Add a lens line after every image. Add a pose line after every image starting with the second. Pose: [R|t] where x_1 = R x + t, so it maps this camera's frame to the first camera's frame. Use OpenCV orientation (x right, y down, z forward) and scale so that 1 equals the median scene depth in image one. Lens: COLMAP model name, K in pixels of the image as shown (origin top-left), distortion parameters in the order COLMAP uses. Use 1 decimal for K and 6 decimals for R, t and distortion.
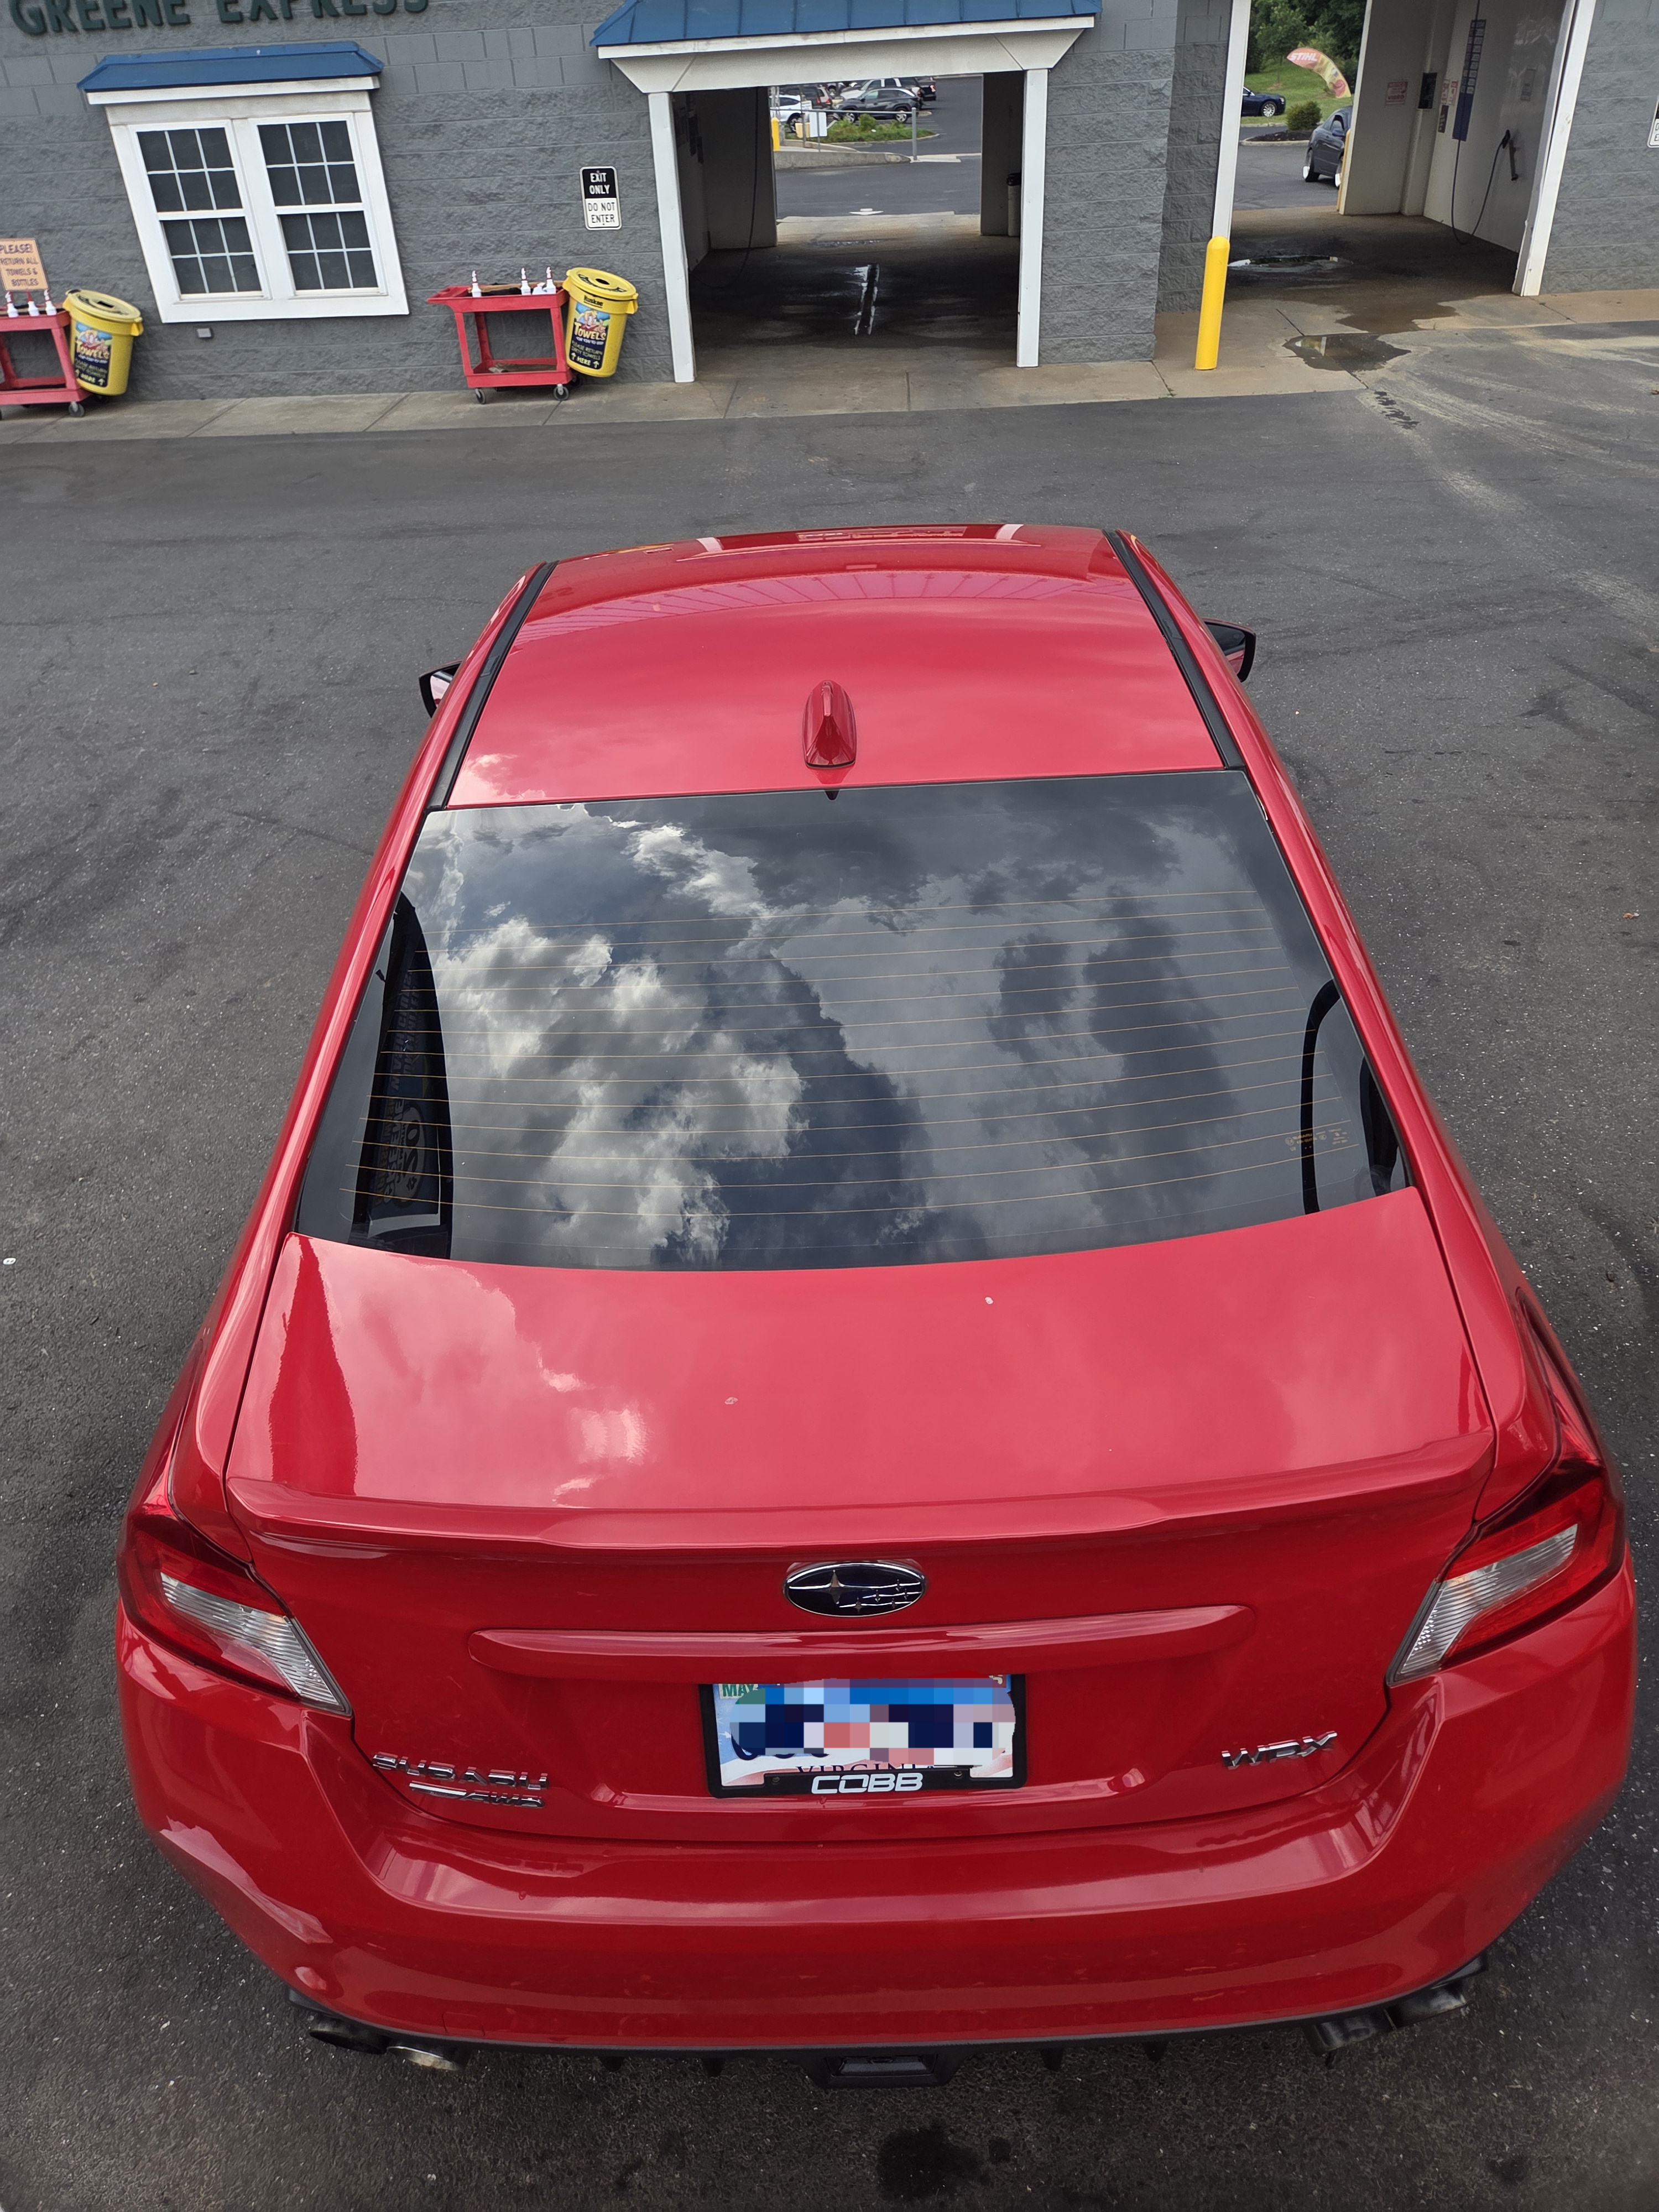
lens RADIAL K [[1569.7, 0, 826.3], [0, 1569.7, 1076.7], [0, 0, 1]] dist [0.074007, -0.065063]
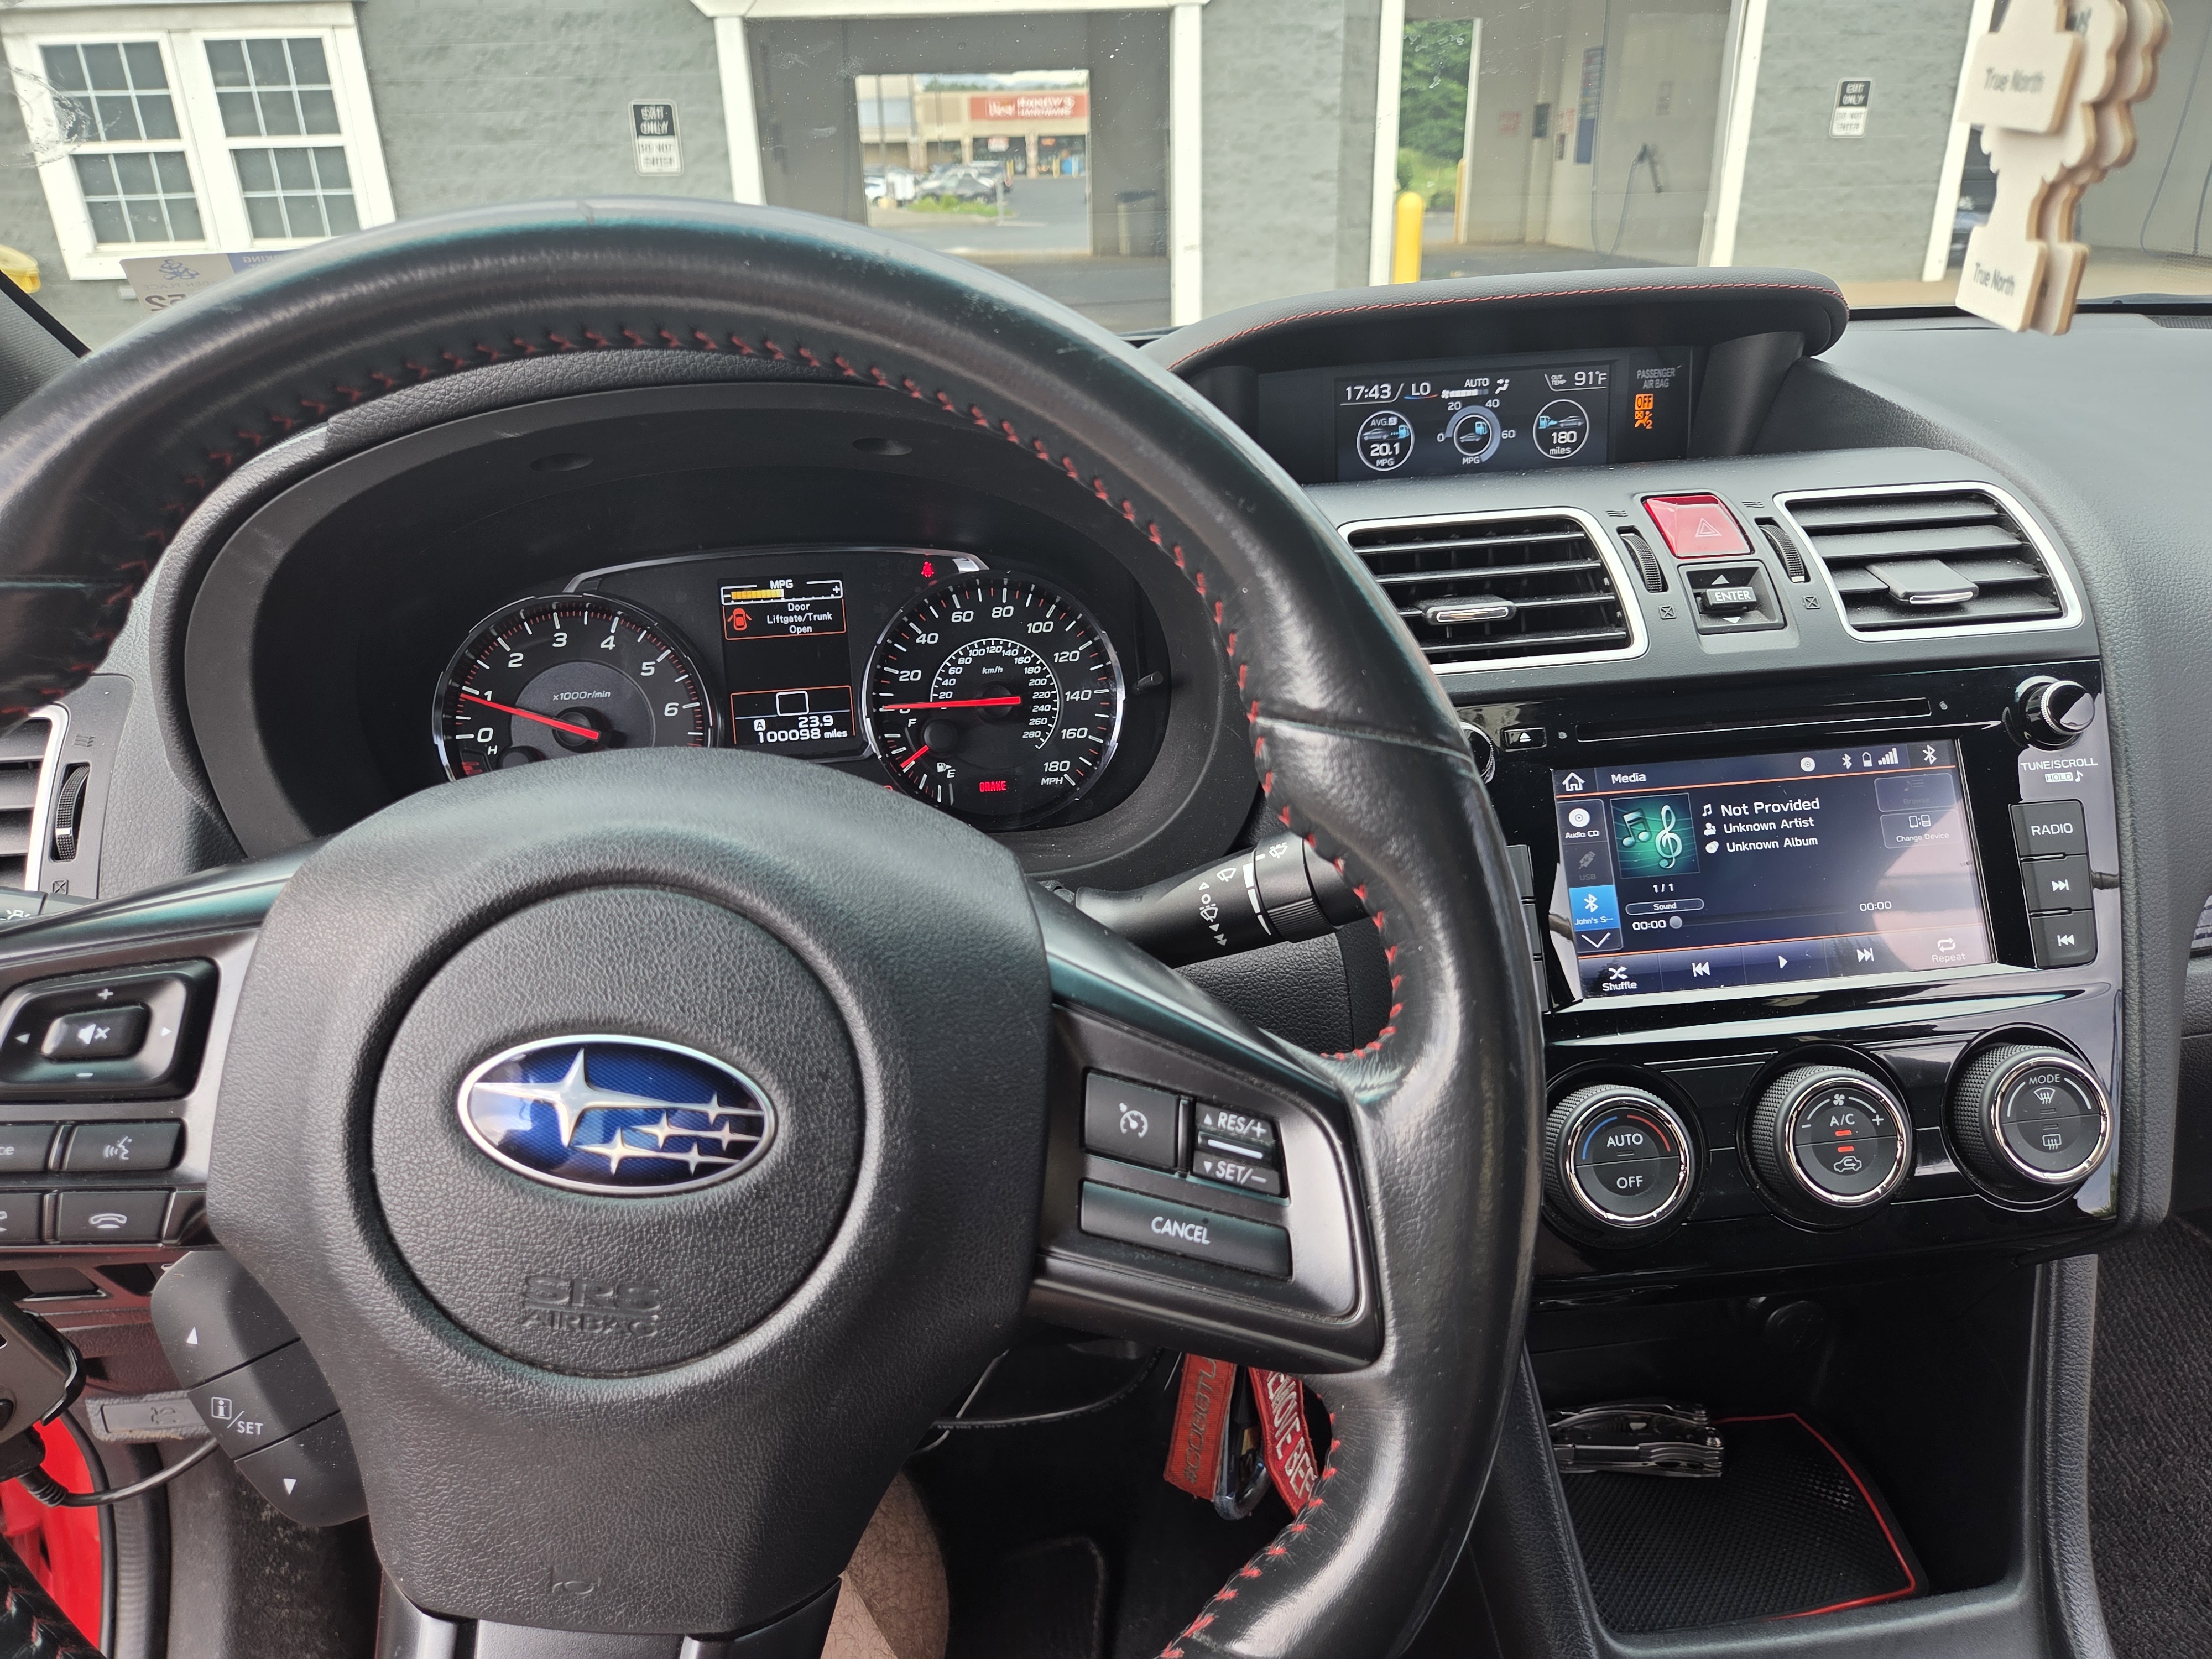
lens RADIAL K [[1569.7, 0, 1107.4], [0, 1569.7, 823.4], [0, 0, 1]] dist [0.074007, -0.065063]
pose [[0.992767, -0.026501, 0.117100, -0.018490], [0.047096, 0.983121, -0.176790, -0.057939], [-0.110438, 0.181026, 0.977258, 0.252238]]
